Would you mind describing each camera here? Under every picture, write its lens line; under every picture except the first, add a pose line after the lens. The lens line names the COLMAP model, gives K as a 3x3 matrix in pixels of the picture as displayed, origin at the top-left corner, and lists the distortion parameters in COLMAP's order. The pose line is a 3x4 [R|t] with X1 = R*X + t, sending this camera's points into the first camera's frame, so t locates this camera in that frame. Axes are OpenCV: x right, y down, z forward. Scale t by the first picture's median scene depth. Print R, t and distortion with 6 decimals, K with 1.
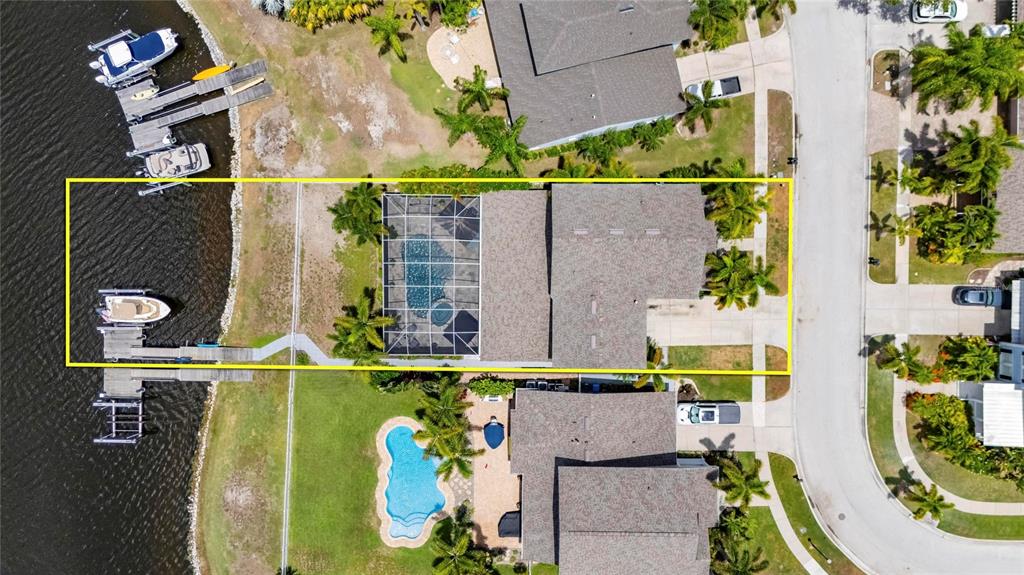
lens RADIAL K [[760.4, 0, 508.2], [0, 760.4, 284.6], [0, 0, 1]] dist [0.093184, -0.089428]
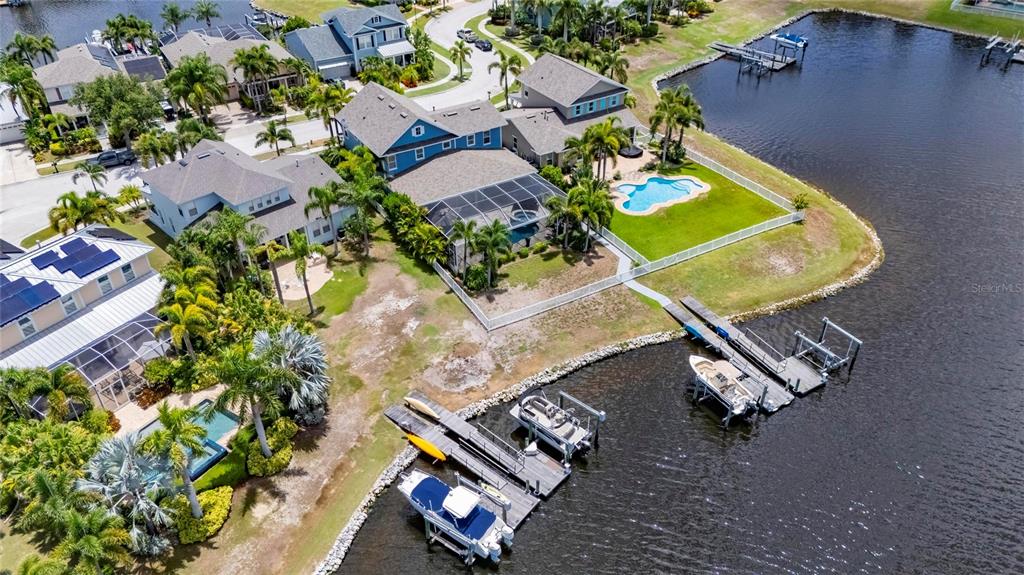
lens RADIAL K [[760.4, 0, 508.2], [0, 760.4, 284.6], [0, 0, 1]] dist [0.093184, -0.089428]
pose [[-0.530003, -0.460236, 0.712236, -0.909488], [0.847610, -0.312861, 0.428574, -0.489426], [0.025586, 0.830844, 0.555917, 0.447706]]
